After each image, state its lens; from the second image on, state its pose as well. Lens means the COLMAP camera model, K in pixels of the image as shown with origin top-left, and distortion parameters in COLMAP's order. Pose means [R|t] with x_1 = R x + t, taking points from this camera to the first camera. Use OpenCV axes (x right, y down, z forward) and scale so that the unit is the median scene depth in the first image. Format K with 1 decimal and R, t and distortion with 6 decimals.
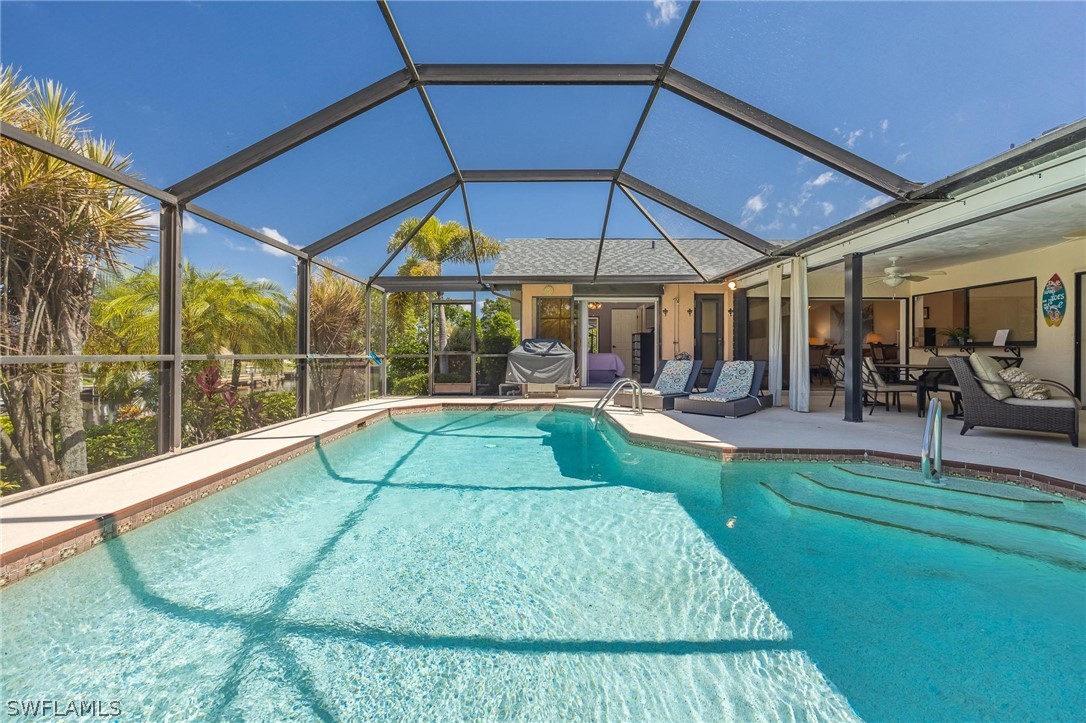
lens RADIAL K [[439.1, 0, 525.7], [0, 439.1, 351.7], [0, 0, 1]] dist [0.002566, -0.000344]
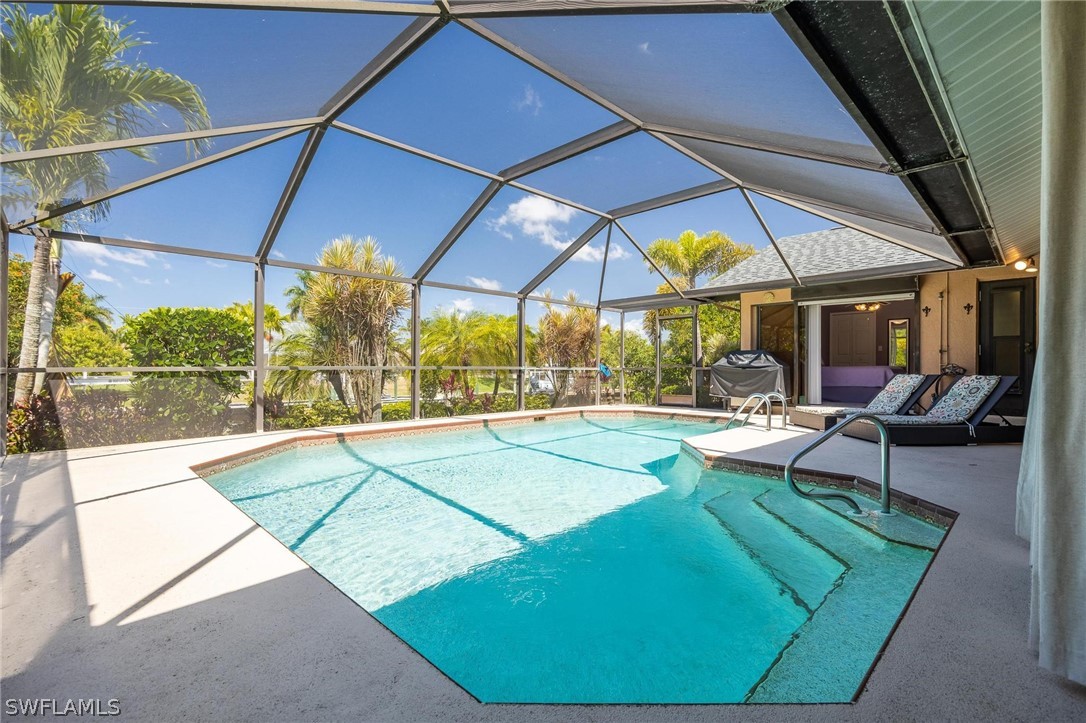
lens RADIAL K [[485.0, 0, 562.9], [0, 485.0, 367.1], [0, 0, 1]] dist [-0.008890, 0.000794]
pose [[0.738044, -0.000023, -0.674752, 0.455491], [0.001489, 0.999998, 0.001595, 0.004273], [0.674751, -0.002182, 0.738042, -0.034794]]
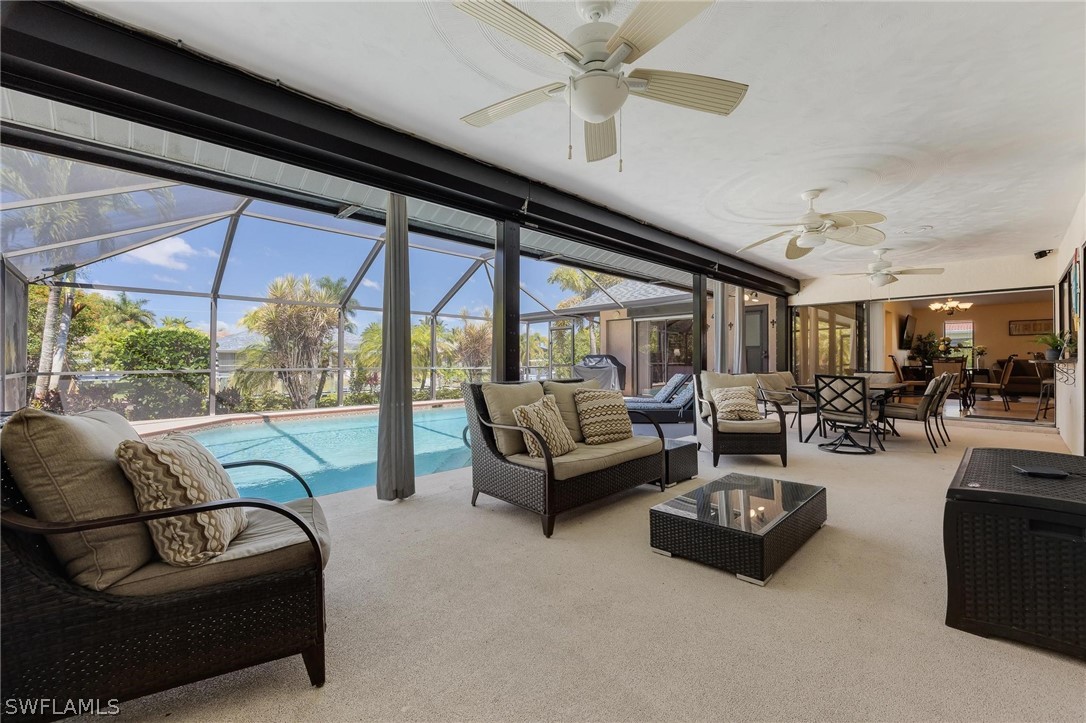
lens RADIAL K [[439.1, 0, 570.7], [0, 439.1, 361.0], [0, 0, 1]] dist [0.002566, -0.000344]
pose [[0.737142, -0.002678, -0.675733, 0.854114], [0.003690, 0.999993, 0.000063, -0.012736], [0.675728, -0.002540, 0.737147, 0.017705]]
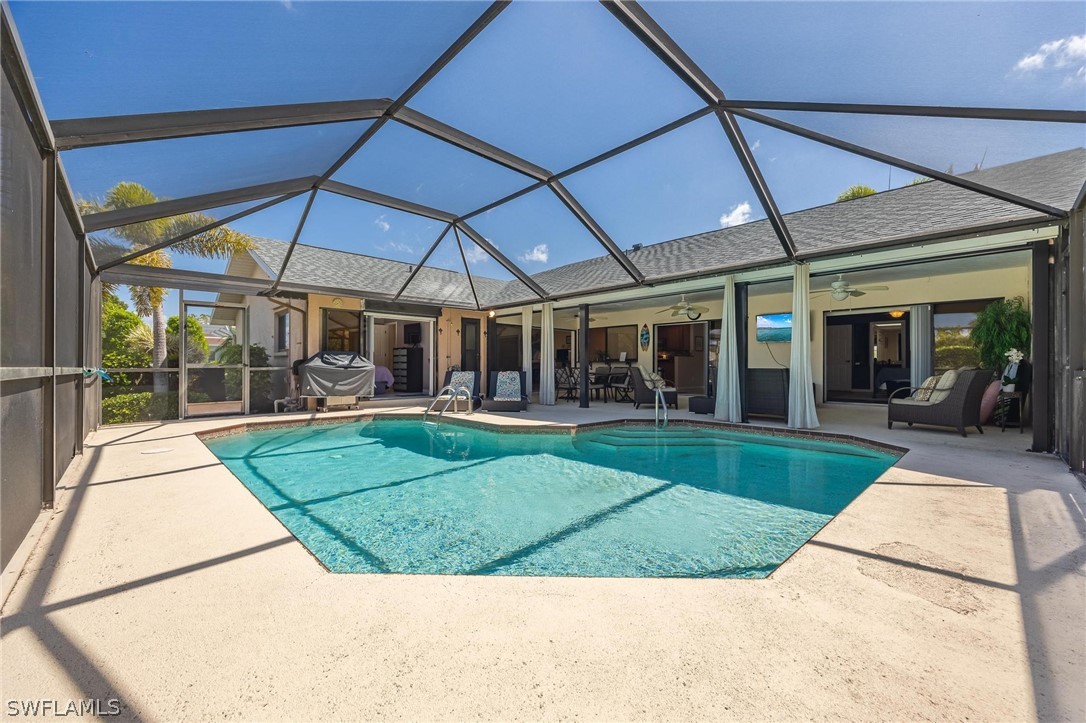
lens RADIAL K [[439.1, 0, 520.5], [0, 439.1, 363.1], [0, 0, 1]] dist [0.002566, -0.000344]
pose [[0.728671, 0.002987, 0.684857, -0.355289], [-0.000589, 0.999993, -0.003734, 0.000771], [-0.684864, 0.002317, 0.728668, -0.007712]]
